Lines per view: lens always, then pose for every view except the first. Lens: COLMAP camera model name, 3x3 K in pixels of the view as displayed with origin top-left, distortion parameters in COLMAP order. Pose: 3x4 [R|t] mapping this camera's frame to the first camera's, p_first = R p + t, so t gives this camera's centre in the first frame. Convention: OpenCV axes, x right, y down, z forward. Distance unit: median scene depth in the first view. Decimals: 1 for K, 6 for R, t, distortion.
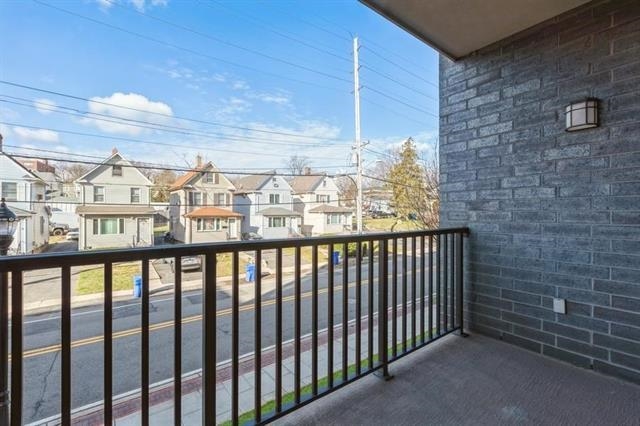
lens RADIAL K [[290.1, 0, 324.5], [0, 290.1, 214.5], [0, 0, 1]] dist [-0.001099, -0.000076]
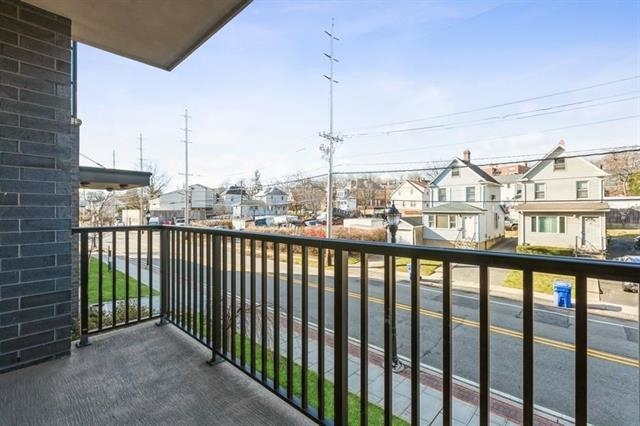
lens RADIAL K [[300.3, 0, 322.1], [0, 300.3, 206.7], [0, 0, 1]] dist [0.040229, 0.000158]
pose [[0.174747, -0.012648, -0.984532, 0.116170], [-0.005412, 0.999890, -0.013805, 0.000761], [0.984598, 0.007741, 0.174660, 0.096918]]
